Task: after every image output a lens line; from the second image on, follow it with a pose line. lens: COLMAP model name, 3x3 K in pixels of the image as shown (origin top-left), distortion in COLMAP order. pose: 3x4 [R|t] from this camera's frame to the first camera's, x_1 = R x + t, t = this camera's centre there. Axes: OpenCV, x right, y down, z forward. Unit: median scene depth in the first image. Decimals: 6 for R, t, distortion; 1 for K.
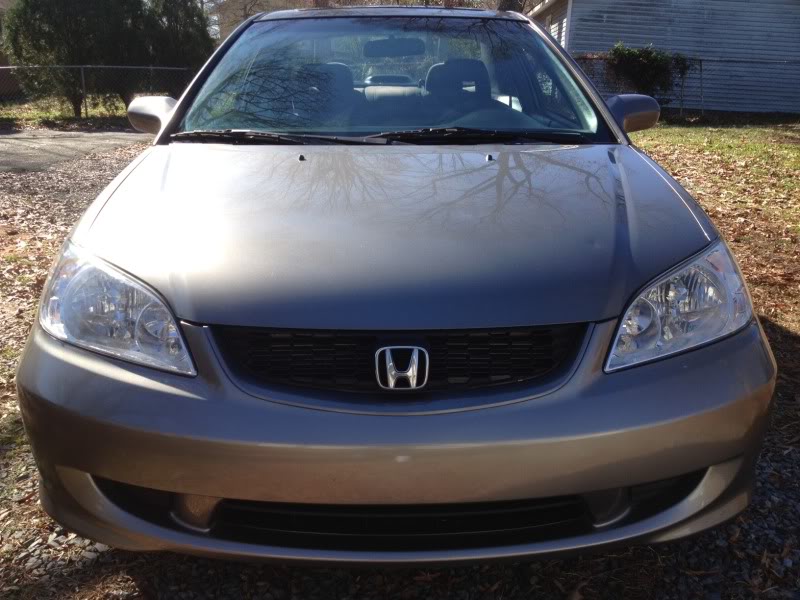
lens RADIAL K [[730.6, 0, 382.3], [0, 730.6, 264.4], [0, 0, 1]] dist [0.084921, -0.155115]
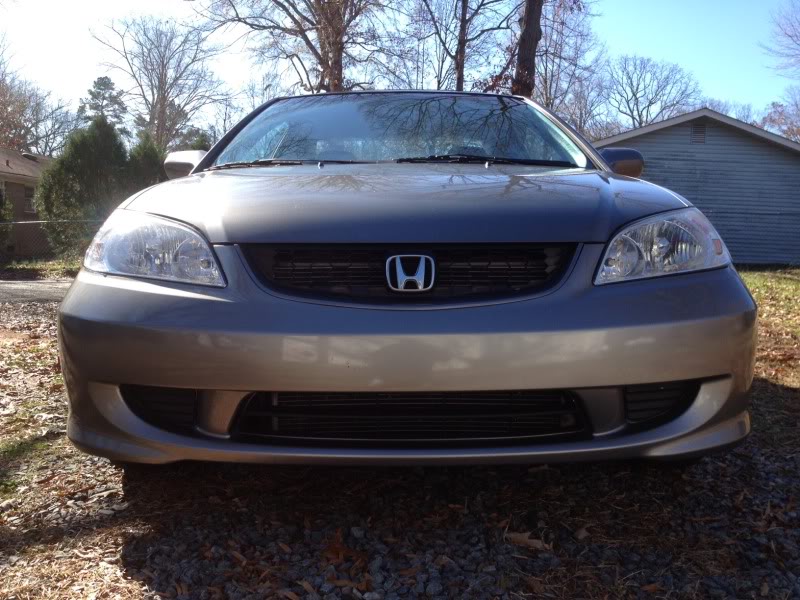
lens RADIAL K [[754.6, 0, 383.1], [0, 754.6, 321.0], [0, 0, 1]] dist [0.076618, -0.198930]
pose [[0.999921, 0.000622, -0.012592, -0.000179], [-0.003339, 0.976183, -0.216924, 0.371268], [0.012157, 0.216949, 0.976107, -0.084032]]
